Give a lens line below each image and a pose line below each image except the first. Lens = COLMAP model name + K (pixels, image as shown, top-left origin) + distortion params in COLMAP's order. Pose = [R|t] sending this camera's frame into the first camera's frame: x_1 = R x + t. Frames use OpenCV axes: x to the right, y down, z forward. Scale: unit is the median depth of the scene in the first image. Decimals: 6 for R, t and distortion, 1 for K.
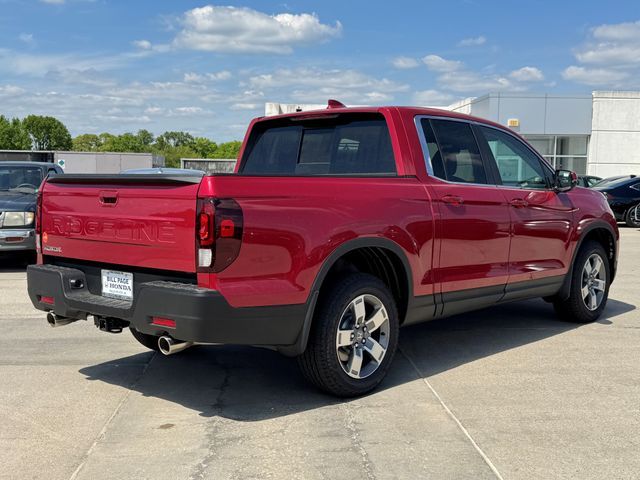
lens RADIAL K [[840.8, 0, 320.7], [0, 840.8, 238.6], [0, 0, 1]] dist [-0.000669, 0.000000]
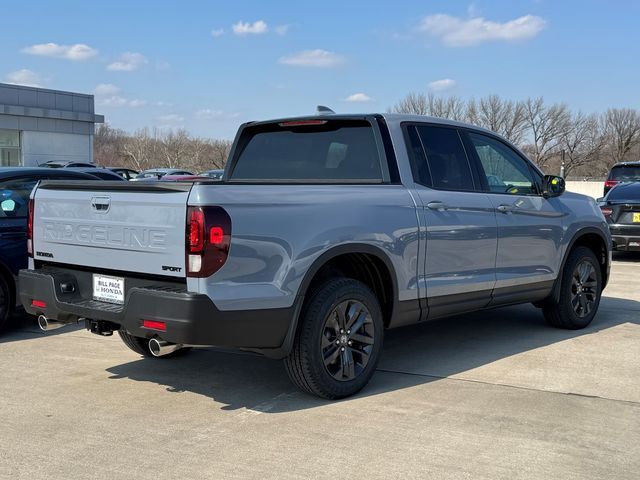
lens RADIAL K [[909.5, 0, 323.3], [0, 909.5, 247.0], [0, 0, 1]] dist [0.037339, 0.000000]
pose [[0.999979, 0.003832, 0.005283, 0.013239], [-0.003887, 0.999937, 0.010516, -0.008441], [-0.005243, -0.010537, 0.999931, -0.107364]]
